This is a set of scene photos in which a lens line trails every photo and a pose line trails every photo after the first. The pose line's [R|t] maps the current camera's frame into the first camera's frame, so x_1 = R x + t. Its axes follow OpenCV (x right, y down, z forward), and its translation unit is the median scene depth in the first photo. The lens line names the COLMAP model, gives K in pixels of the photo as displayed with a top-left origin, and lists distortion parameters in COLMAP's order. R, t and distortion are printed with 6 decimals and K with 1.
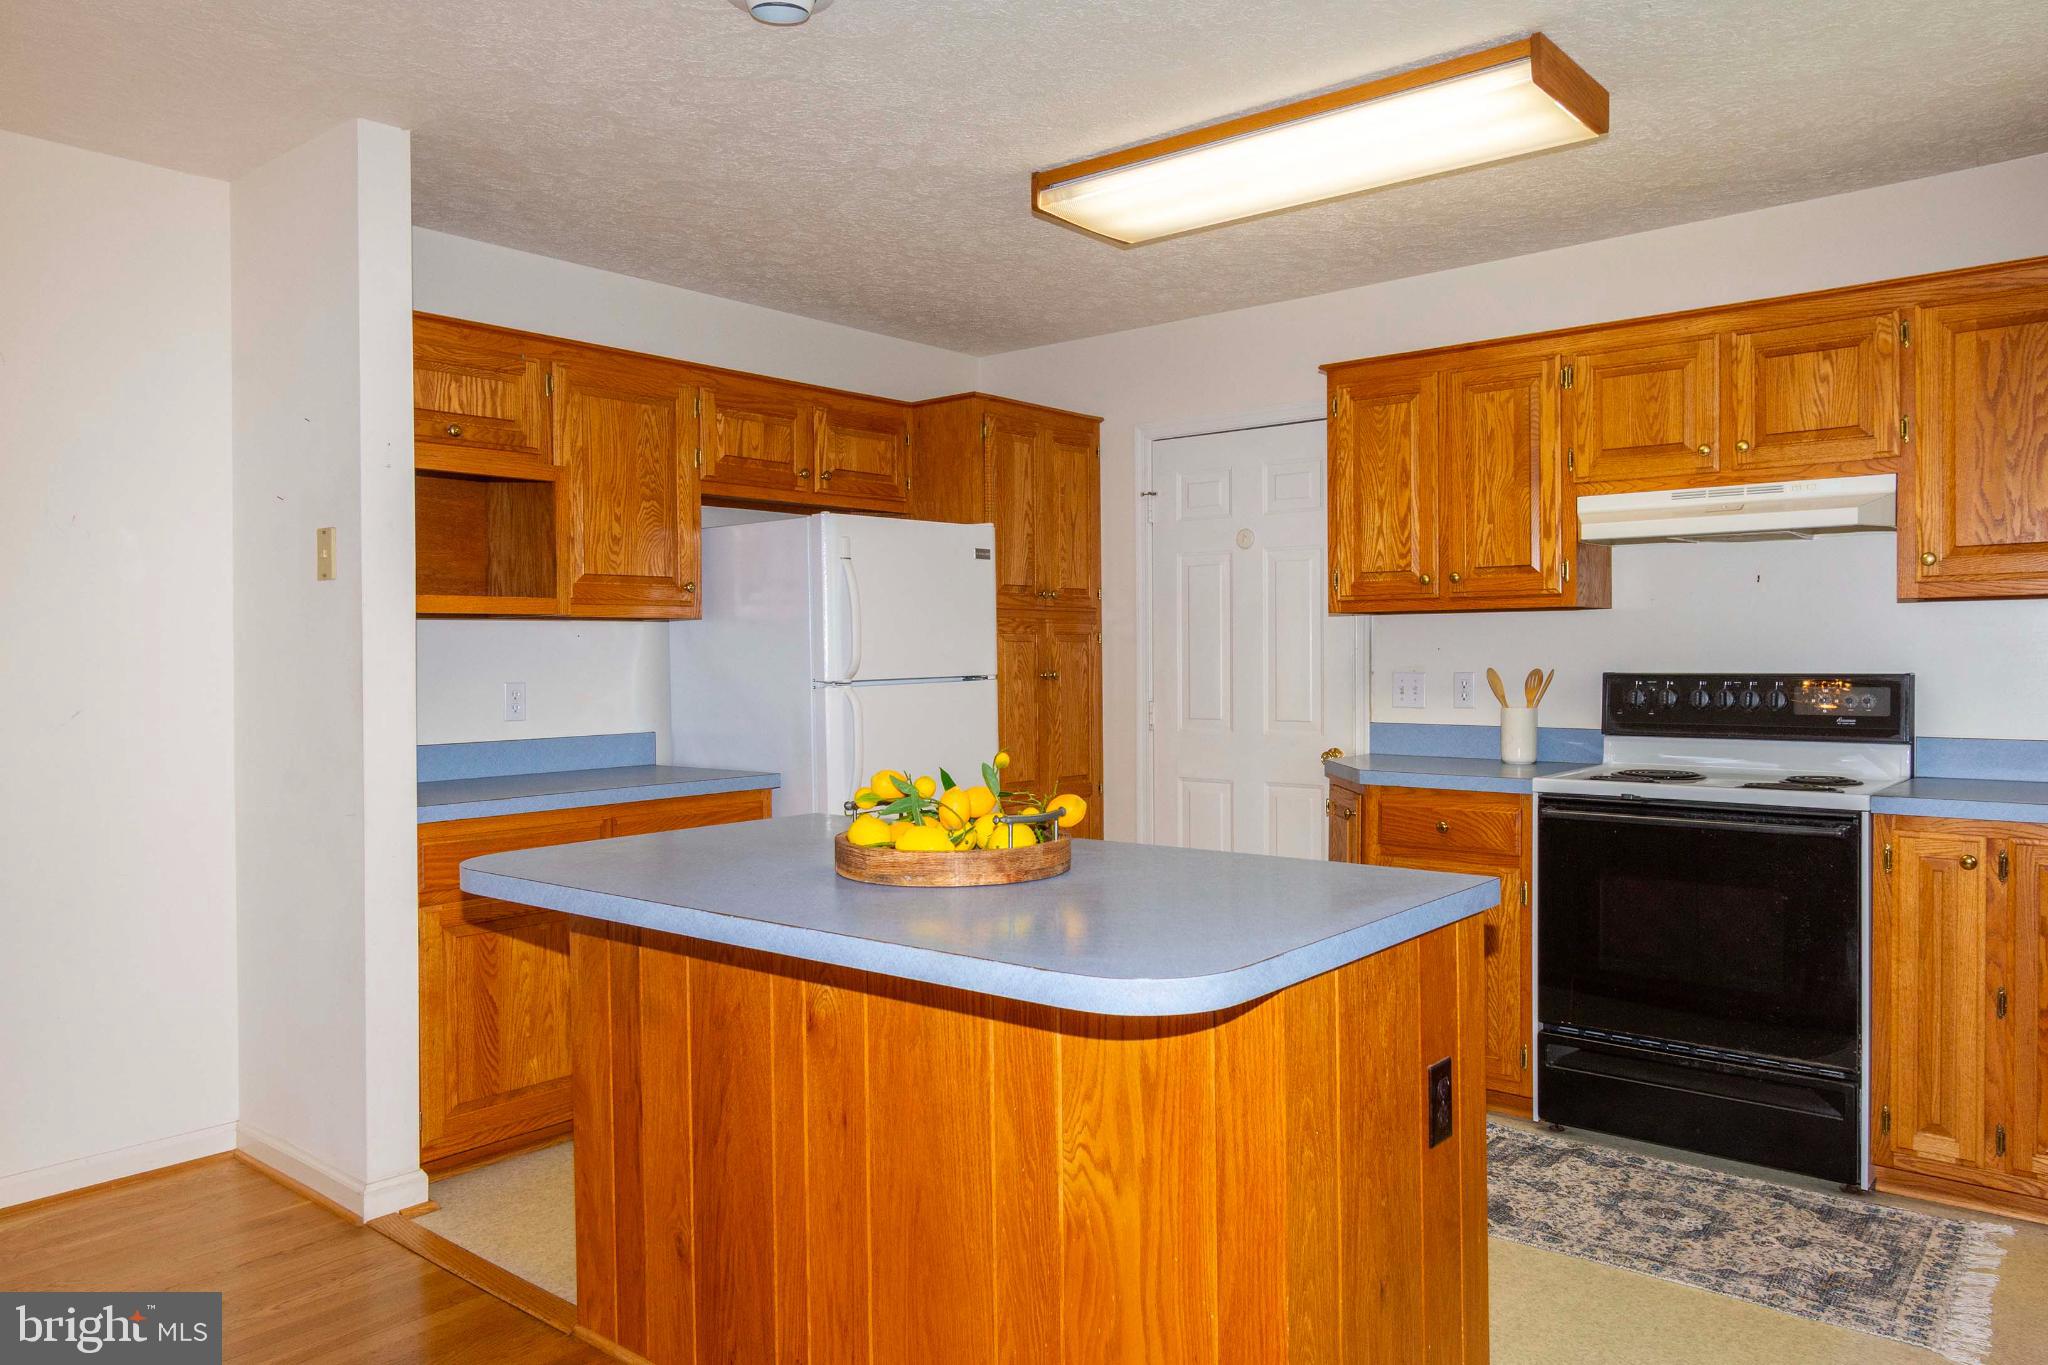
lens RADIAL K [[1414.8, 0, 1029.0], [0, 1414.8, 675.6], [0, 0, 1]] dist [0.003414, -0.001870]
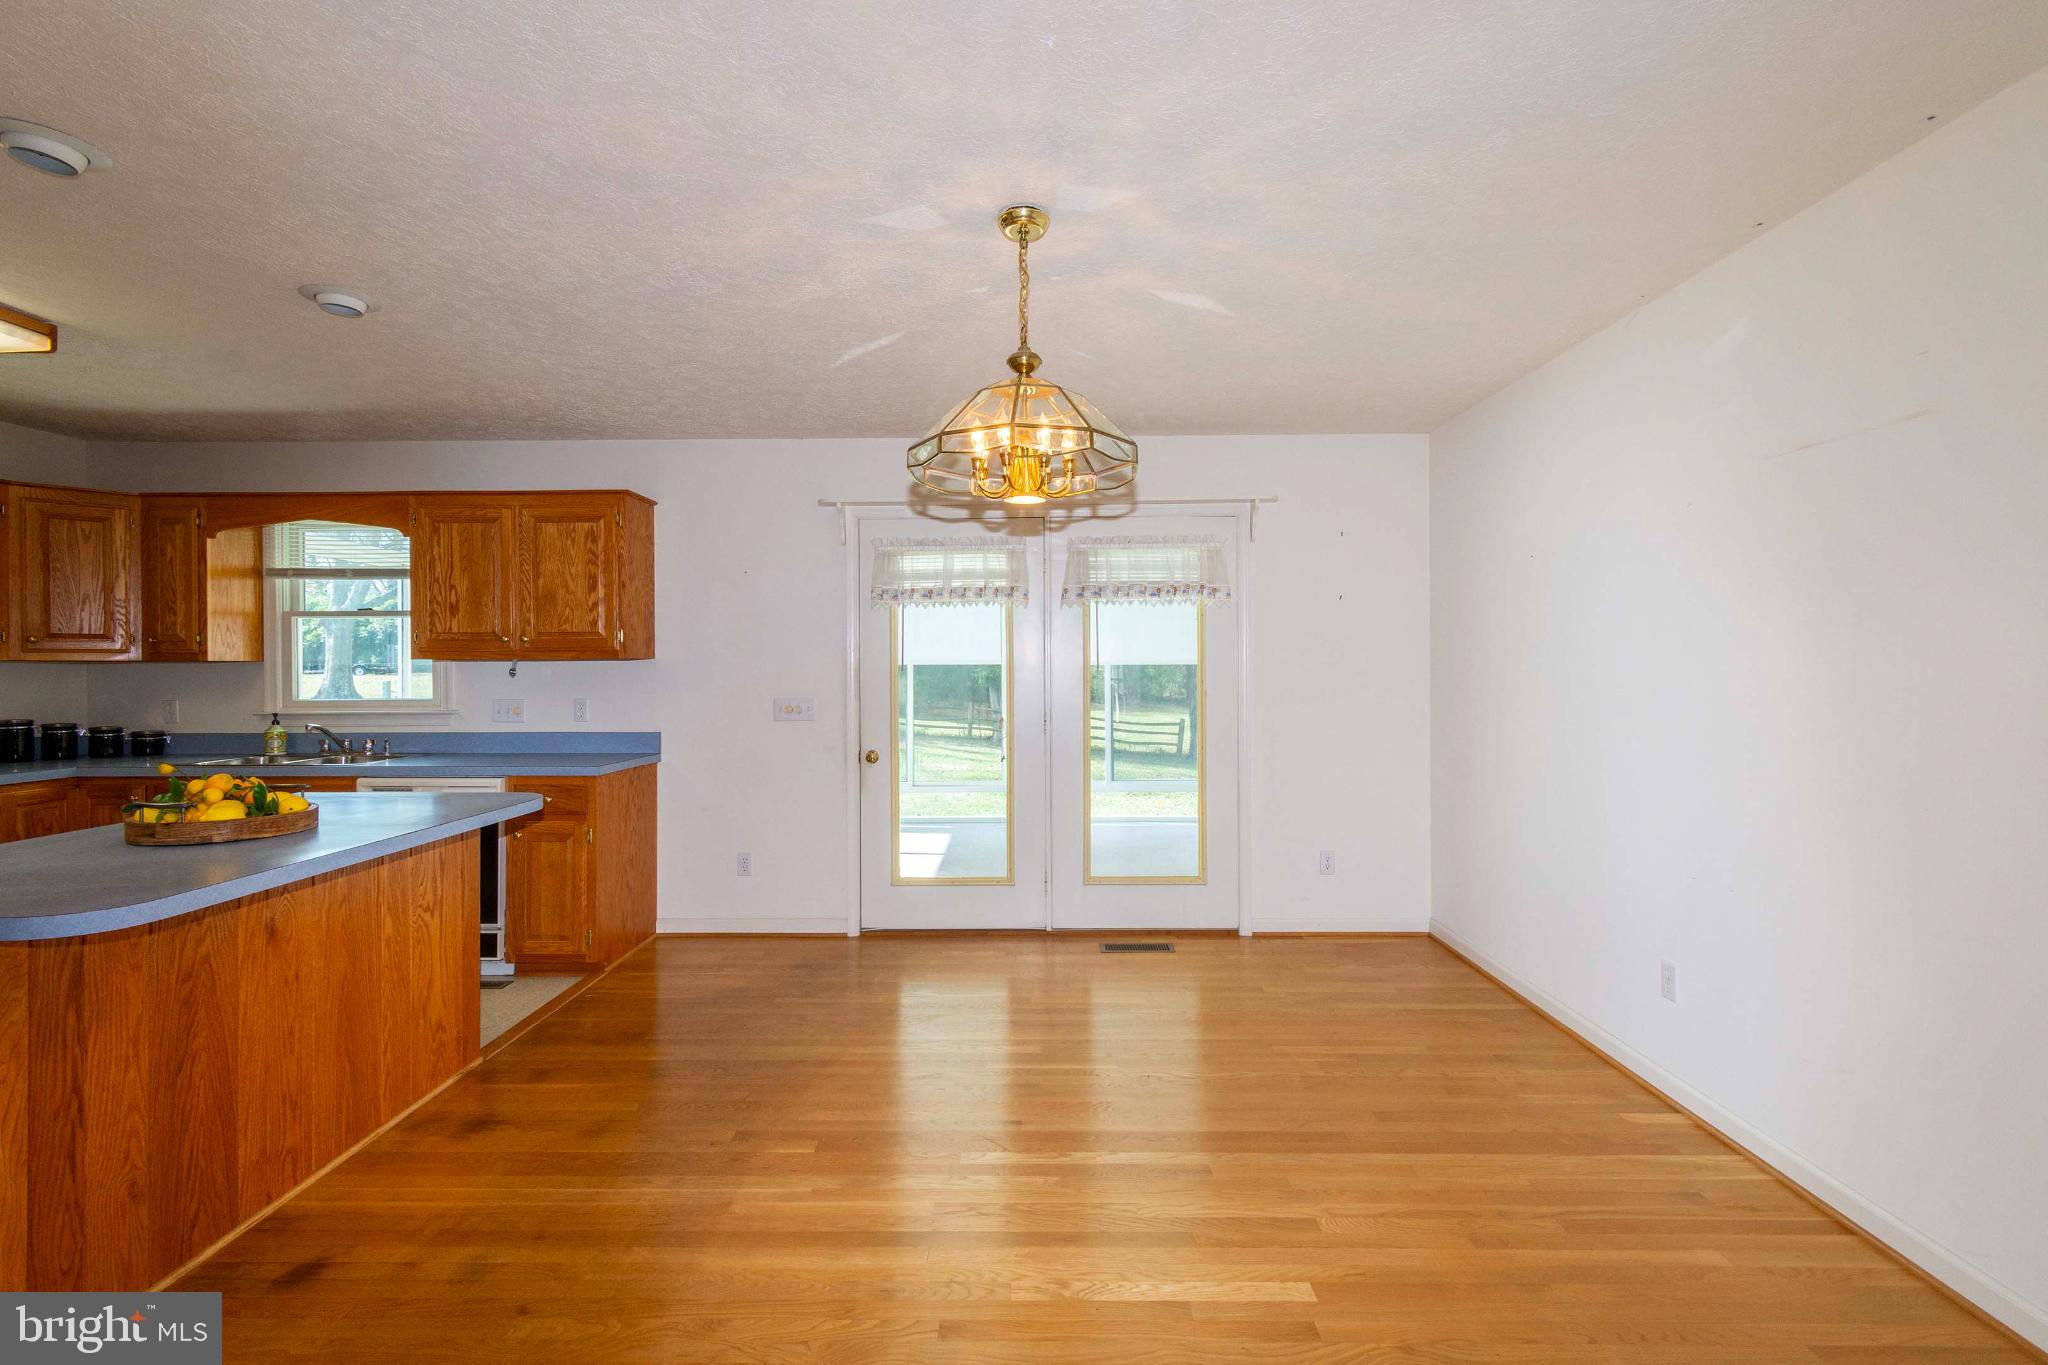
lens RADIAL K [[902.9, 0, 1026.4], [0, 902.9, 670.3], [0, 0, 1]] dist [0.002720, -0.000655]
pose [[-0.629834, 0.008710, 0.776681, -0.903146], [0.021005, 0.999762, 0.005822, -0.021130], [-0.776446, 0.019981, -0.629867, 0.598184]]
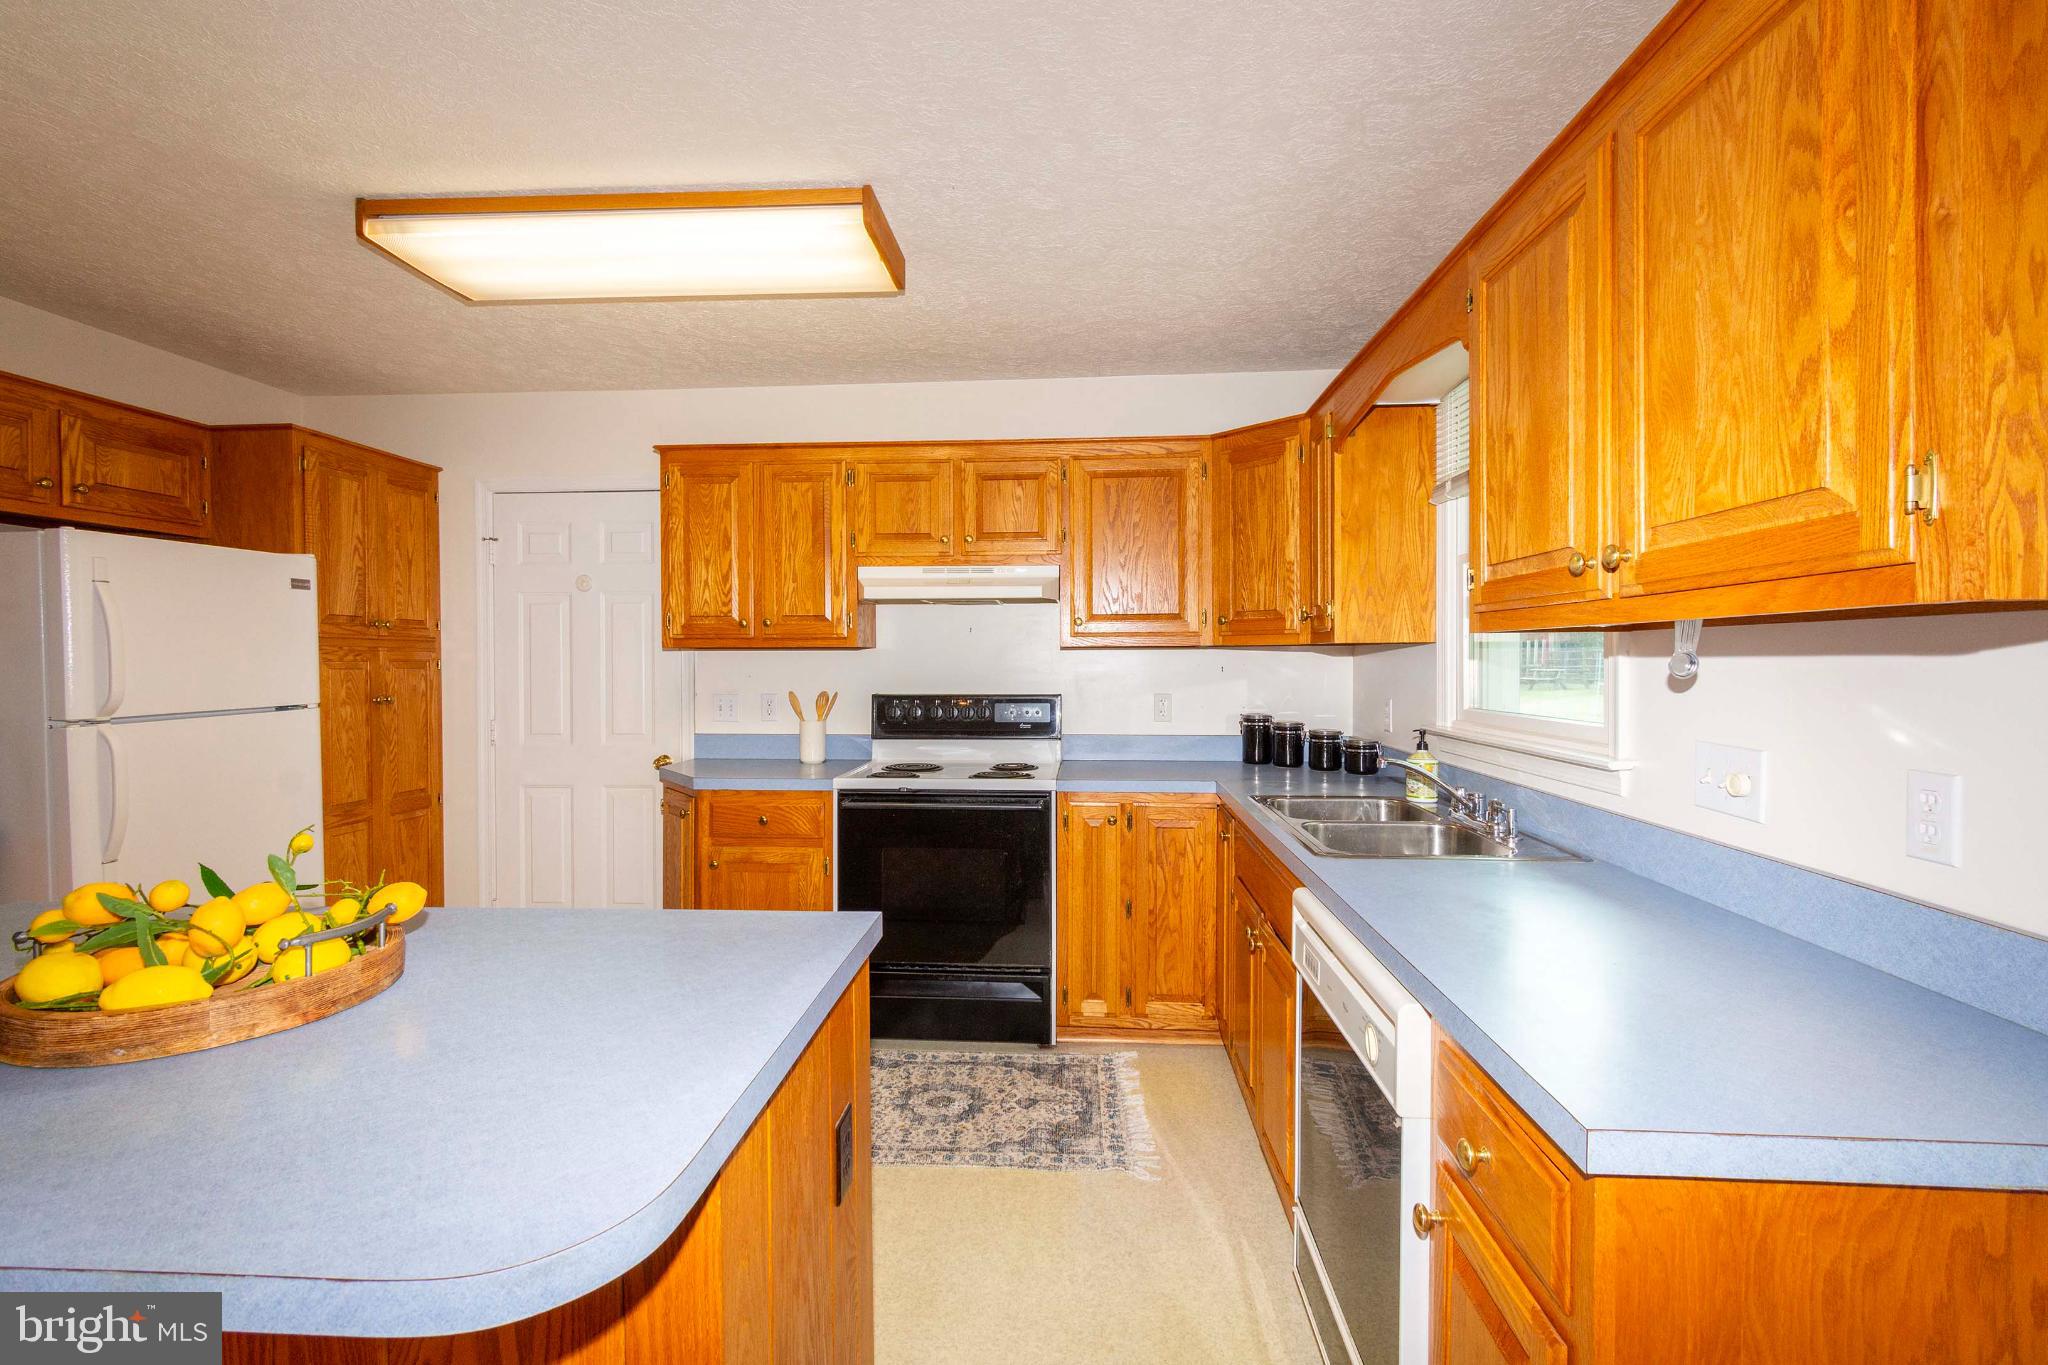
lens RADIAL K [[902.9, 0, 1028.7], [0, 902.9, 670.2], [0, 0, 1]] dist [0.002720, -0.000655]
pose [[0.807906, -0.001987, 0.589308, 0.008192], [0.005764, 0.999973, -0.004529, -0.023901], [-0.589284, 0.007056, 0.807895, 0.220607]]
